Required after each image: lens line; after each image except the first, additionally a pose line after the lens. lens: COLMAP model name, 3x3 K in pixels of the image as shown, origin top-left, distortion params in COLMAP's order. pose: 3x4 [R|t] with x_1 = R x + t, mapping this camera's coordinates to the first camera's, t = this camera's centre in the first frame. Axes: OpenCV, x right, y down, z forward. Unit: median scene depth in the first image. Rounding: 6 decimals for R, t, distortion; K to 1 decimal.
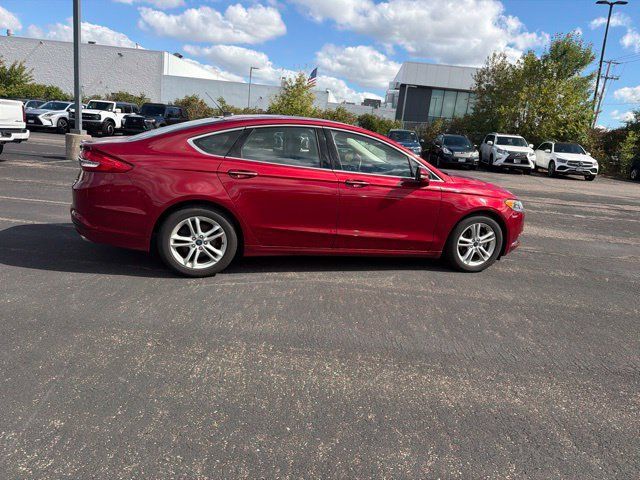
lens RADIAL K [[449.3, 0, 321.4], [0, 449.3, 248.4], [0, 0, 1]] dist [0.026745, -0.033522]
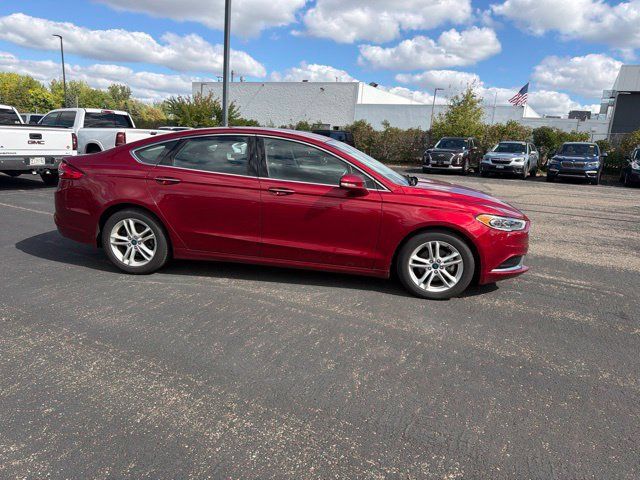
lens RADIAL K [[449.3, 0, 320.2], [0, 449.3, 240.1], [0, 0, 1]] dist [0.026745, -0.033522]
pose [[0.905040, 0.050185, -0.422356, 0.498240], [-0.077675, 0.995817, -0.048121, -0.000422], [0.418174, 0.076358, 0.905152, 0.150091]]
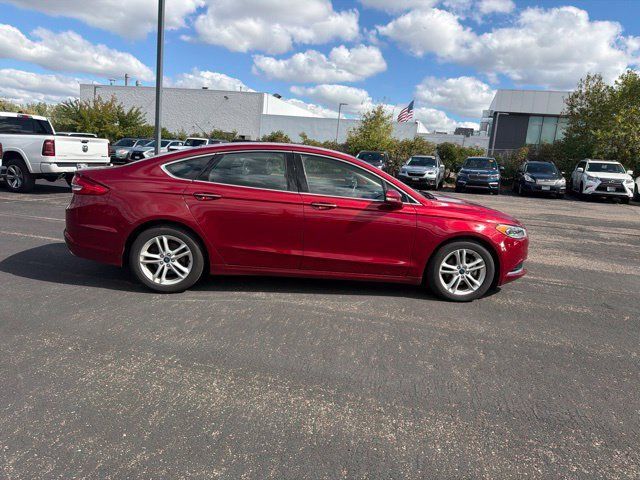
lens RADIAL K [[449.3, 0, 320.9], [0, 449.3, 241.4], [0, 0, 1]] dist [0.026745, -0.033522]
pose [[0.977230, 0.017421, -0.211468, 0.252733], [-0.034747, 0.996309, -0.078494, 0.011838], [0.209320, 0.084054, 0.974228, 0.025364]]
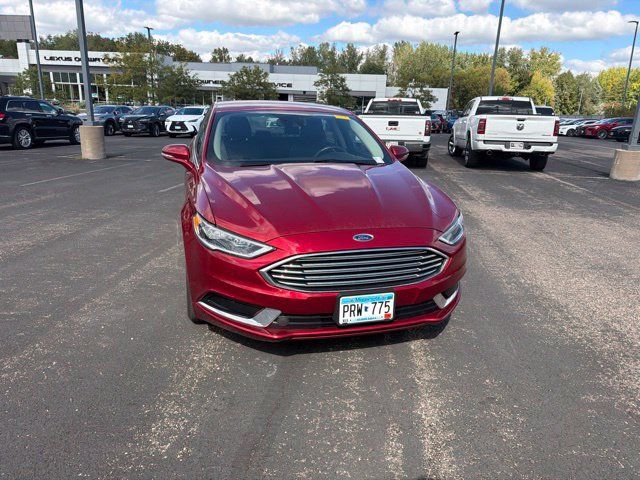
lens RADIAL K [[449.3, 0, 321.6], [0, 449.3, 235.1], [0, 0, 1]] dist [0.026745, -0.033522]
pose [[-0.030379, 0.179956, -0.983205, 0.944682], [-0.280463, 0.942608, 0.181191, -0.221666], [0.959384, 0.281258, 0.021835, 1.142524]]
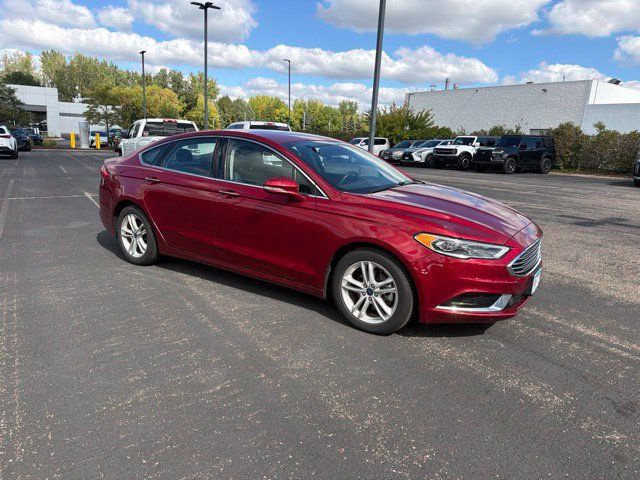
lens RADIAL K [[449.3, 0, 319.9], [0, 449.3, 243.2], [0, 0, 1]] dist [0.026745, -0.033522]
pose [[0.612753, 0.111228, -0.782408, 0.819496], [-0.180006, 0.983665, -0.001136, -0.067095], [0.769501, 0.141534, 0.622766, 0.505491]]
